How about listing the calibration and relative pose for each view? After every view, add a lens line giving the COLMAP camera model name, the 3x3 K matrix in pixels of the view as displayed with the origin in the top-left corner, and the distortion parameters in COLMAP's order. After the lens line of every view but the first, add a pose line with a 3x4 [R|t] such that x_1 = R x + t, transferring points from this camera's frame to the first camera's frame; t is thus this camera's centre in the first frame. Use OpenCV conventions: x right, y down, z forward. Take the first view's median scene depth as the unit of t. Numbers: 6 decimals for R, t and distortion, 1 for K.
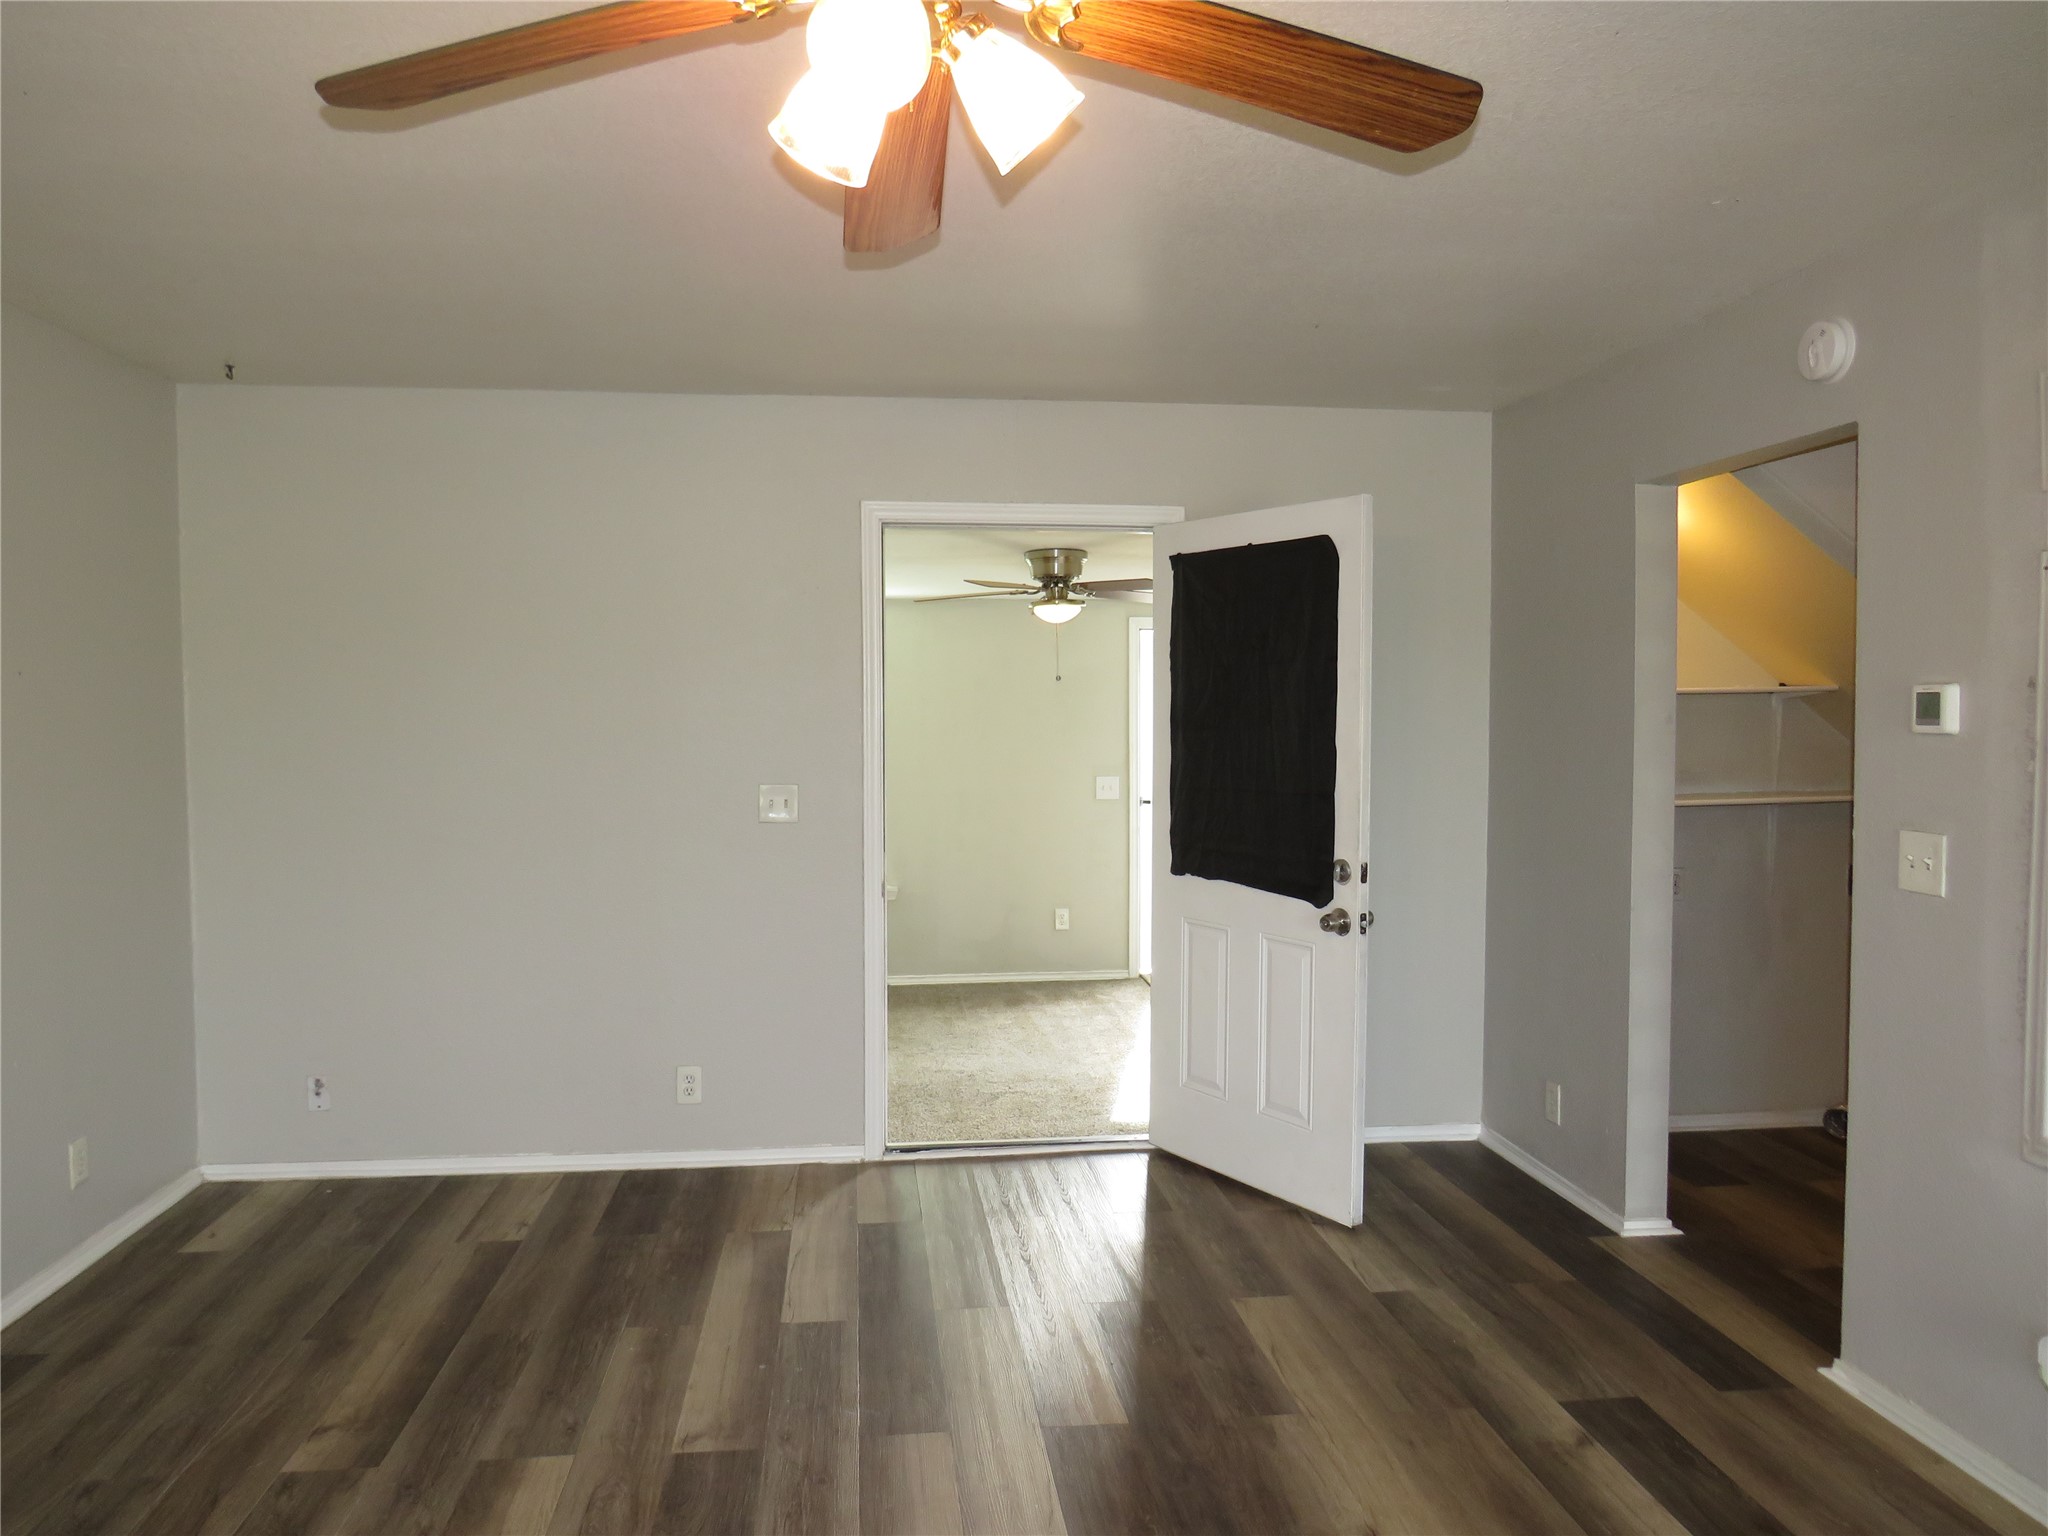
lens RADIAL K [[1448.2, 0, 1029.6], [0, 1448.2, 765.2], [0, 0, 1]] dist [-0.026730, 0.004804]
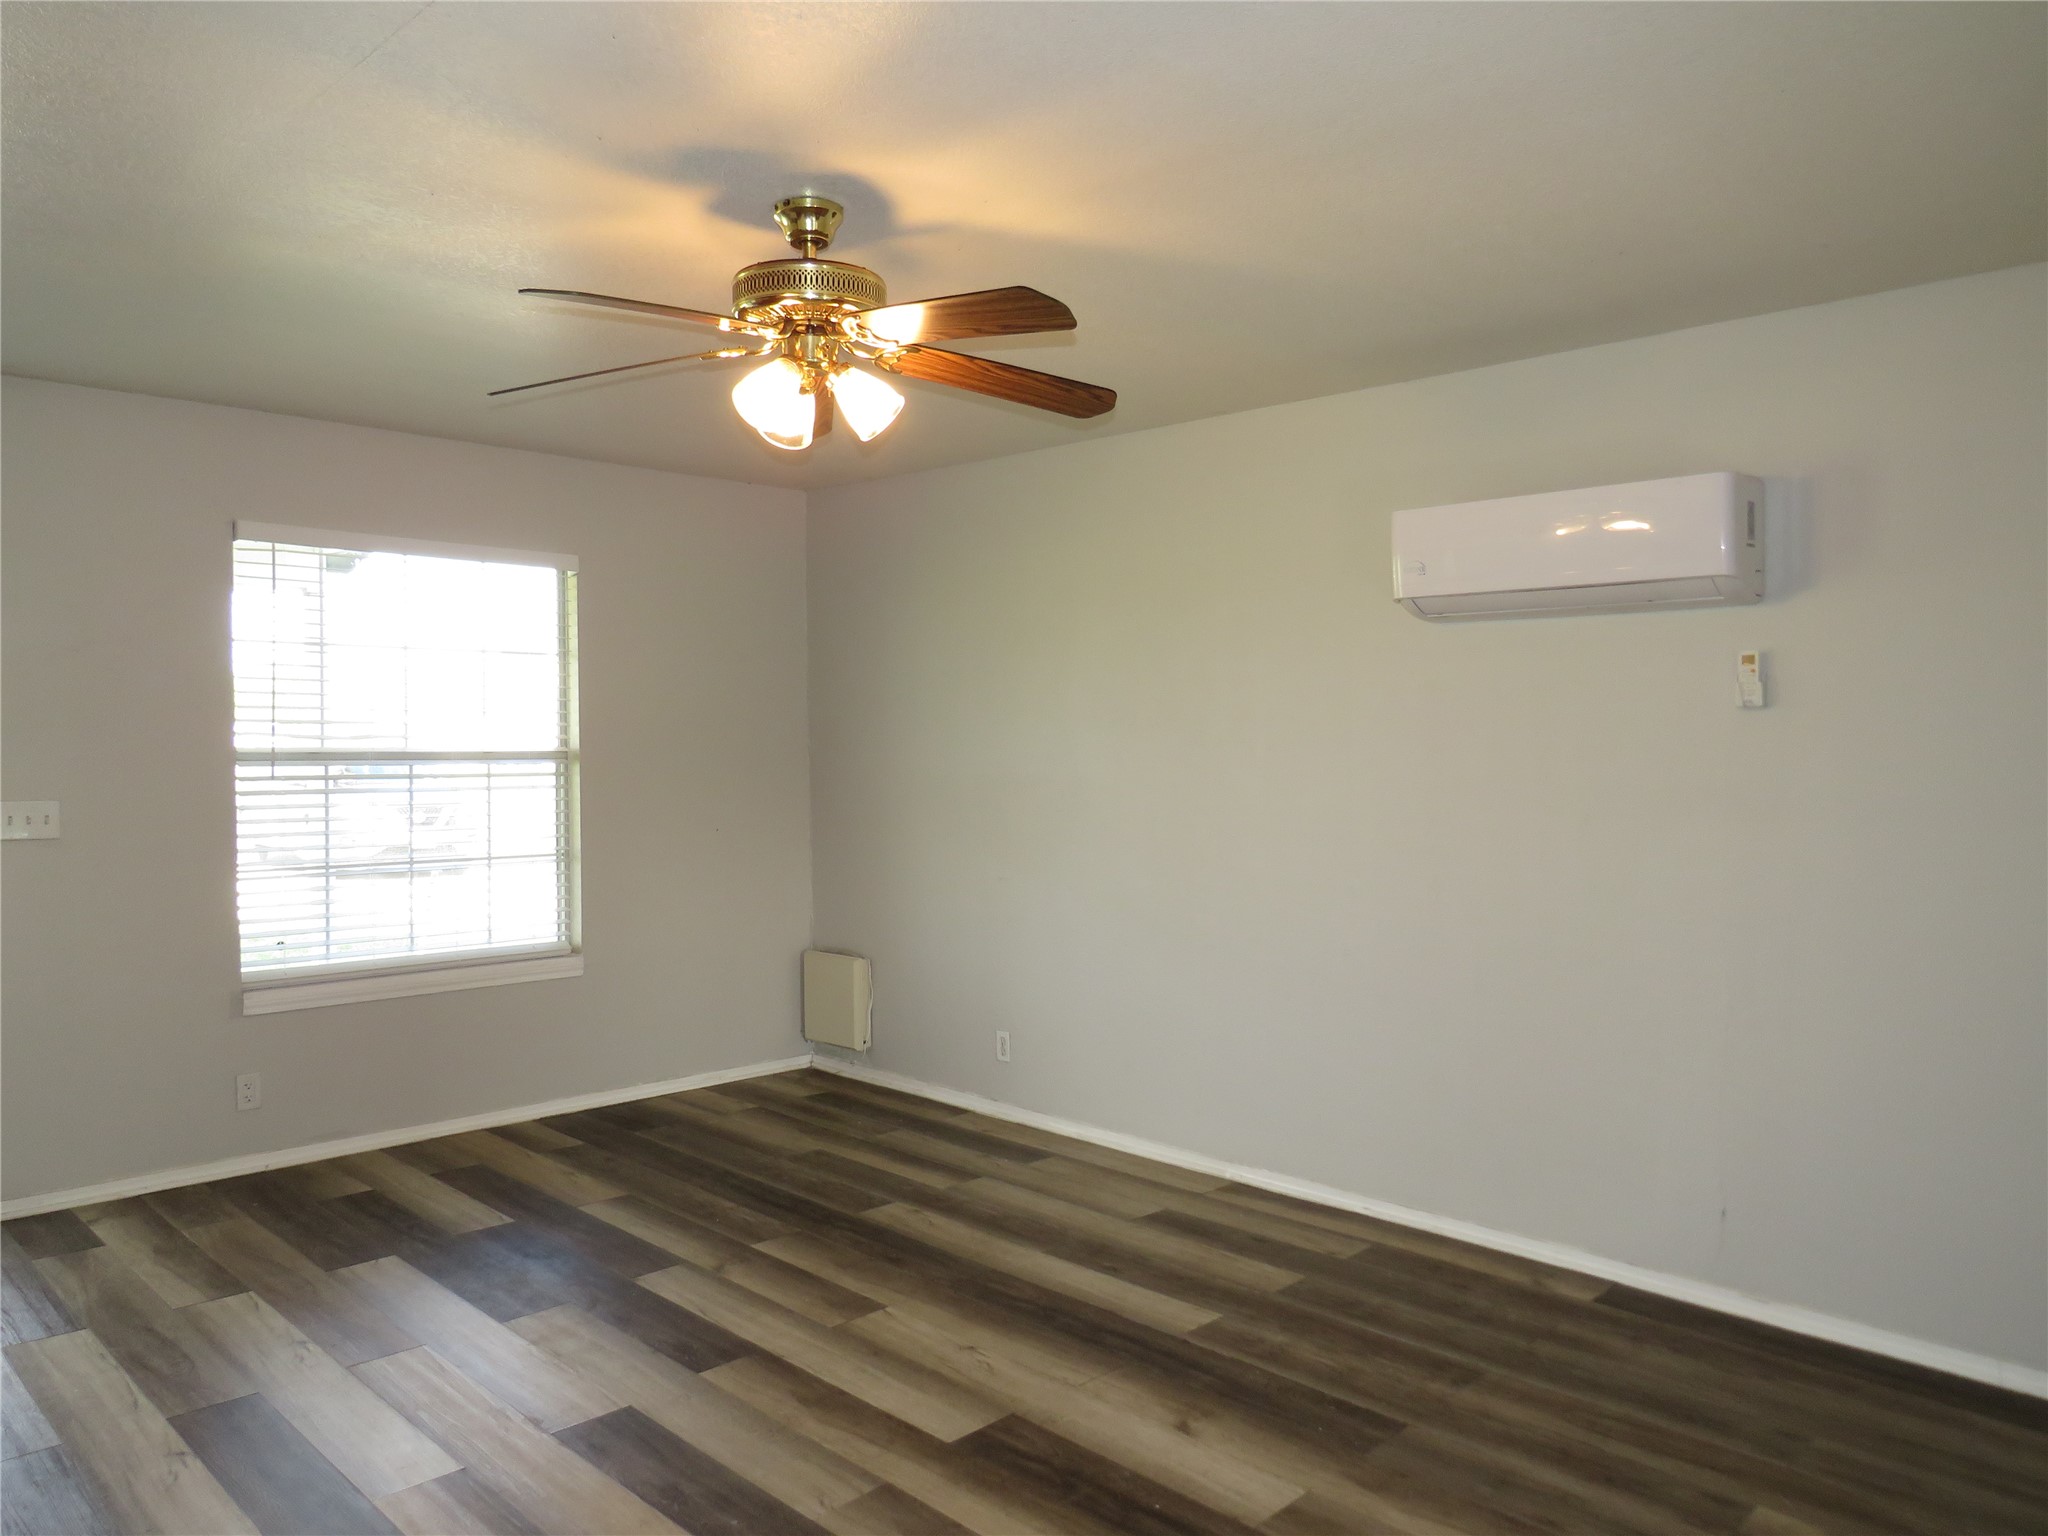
lens RADIAL K [[1448.2, 0, 1001.3], [0, 1448.2, 798.2], [0, 0, 1]] dist [-0.026730, 0.004804]
pose [[-0.783611, 0.031397, -0.620458, 0.320762], [-0.019480, 0.996989, 0.075053, -0.034359], [0.620947, 0.070899, -0.780640, 0.954404]]
